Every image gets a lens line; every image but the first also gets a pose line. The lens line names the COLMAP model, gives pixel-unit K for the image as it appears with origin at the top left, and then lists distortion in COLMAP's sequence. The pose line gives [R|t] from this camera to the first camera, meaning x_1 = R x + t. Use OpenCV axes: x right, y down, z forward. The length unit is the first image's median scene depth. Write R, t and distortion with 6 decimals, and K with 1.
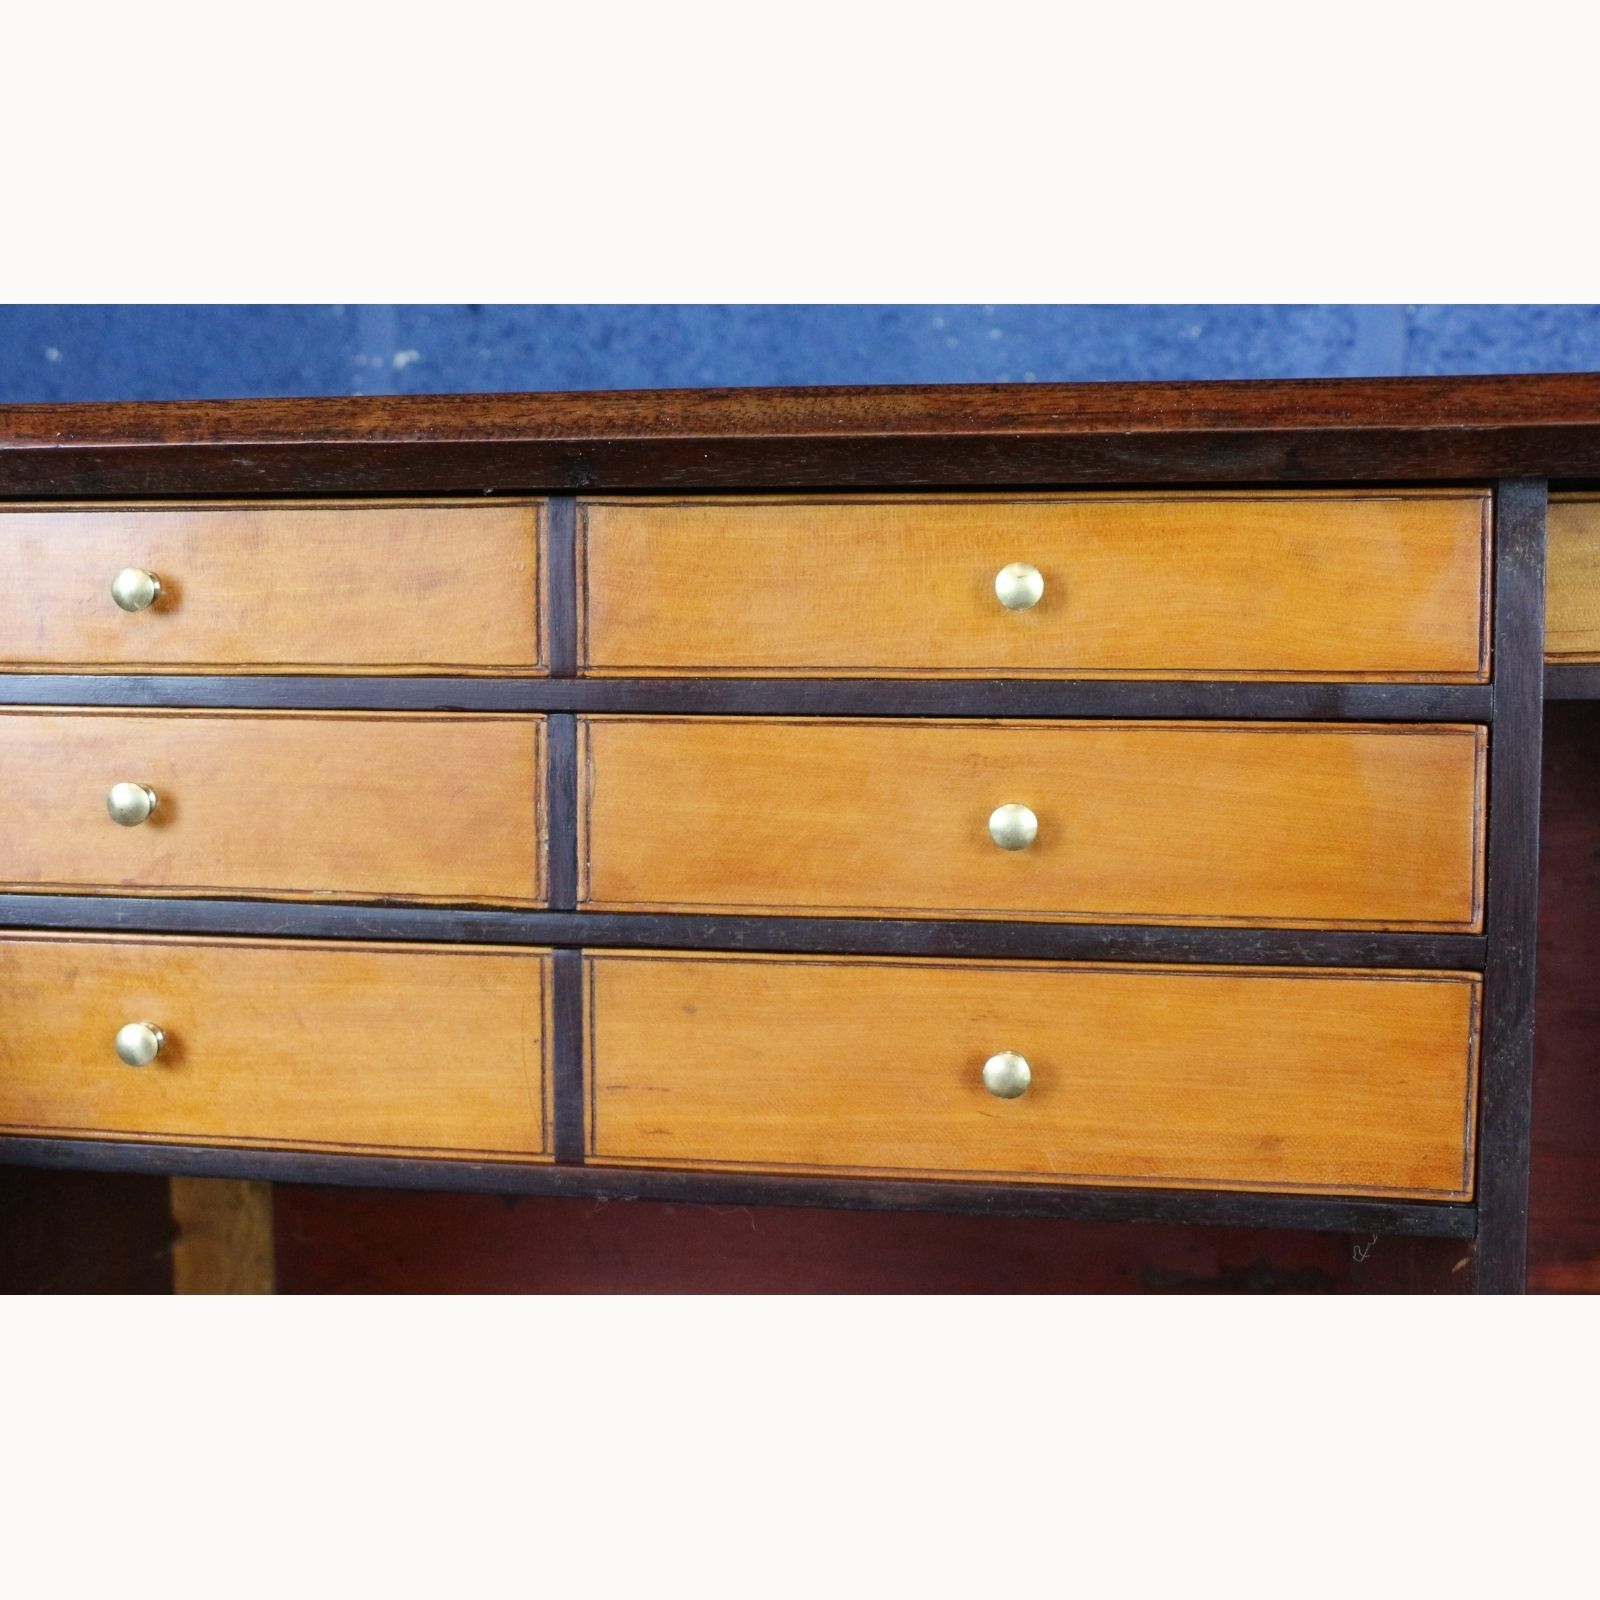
lens RADIAL K [[2295.6, 0, 694.9], [0, 2295.6, 834.3], [0, 0, 1]] dist [-0.026772, 0.032508]
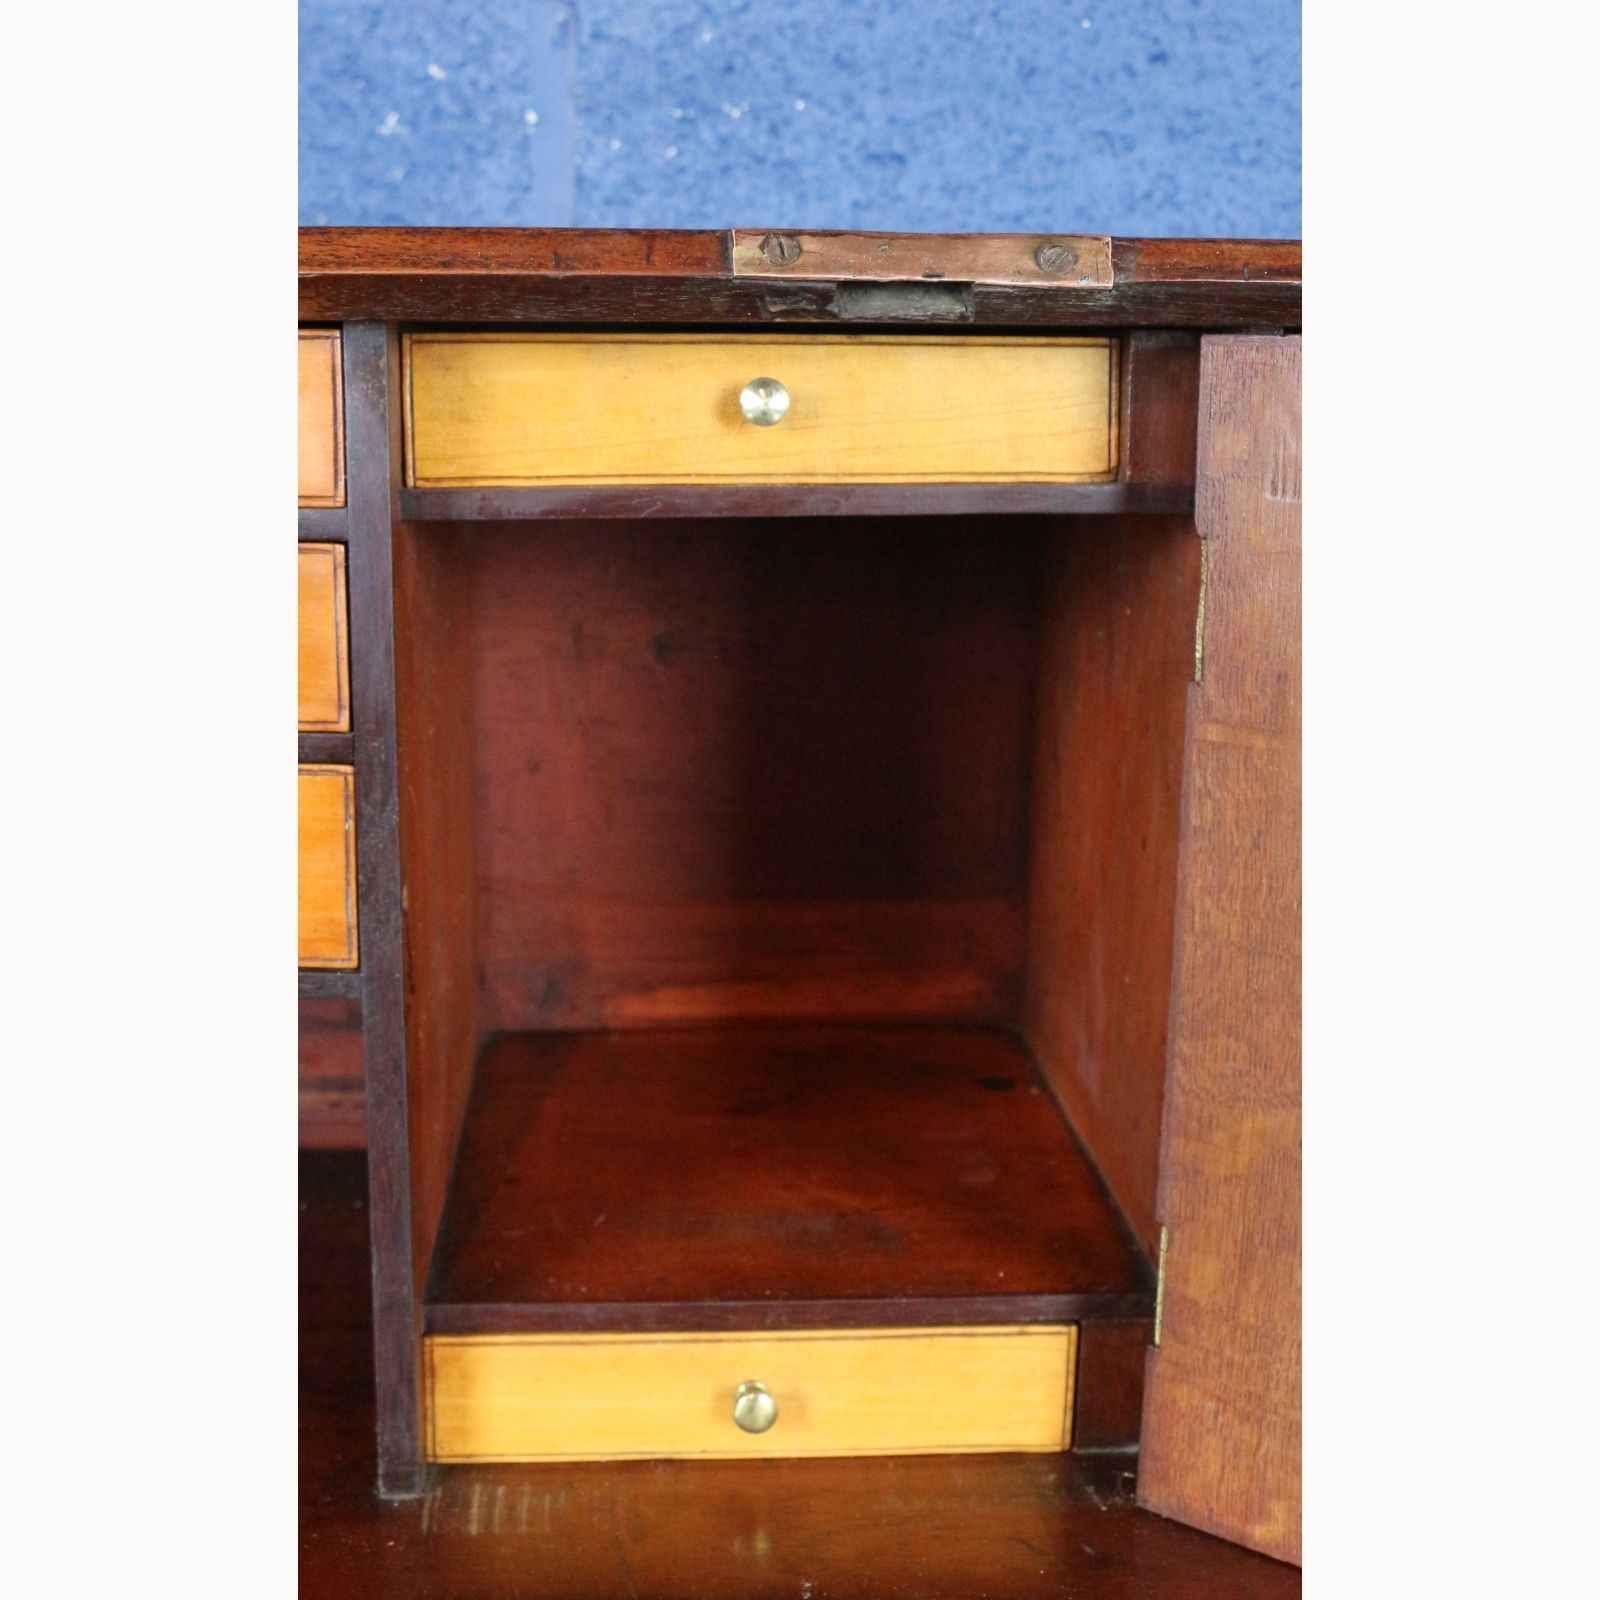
lens RADIAL K [[1990.3, 0, 739.9], [0, 1990.3, 773.8], [0, 0, 1]] dist [-0.096732, 0.089761]
pose [[0.974940, -0.026255, 0.220914, 0.313002], [0.007530, 0.996337, 0.085182, -0.017010], [-0.222342, -0.081384, 0.971566, 0.014043]]
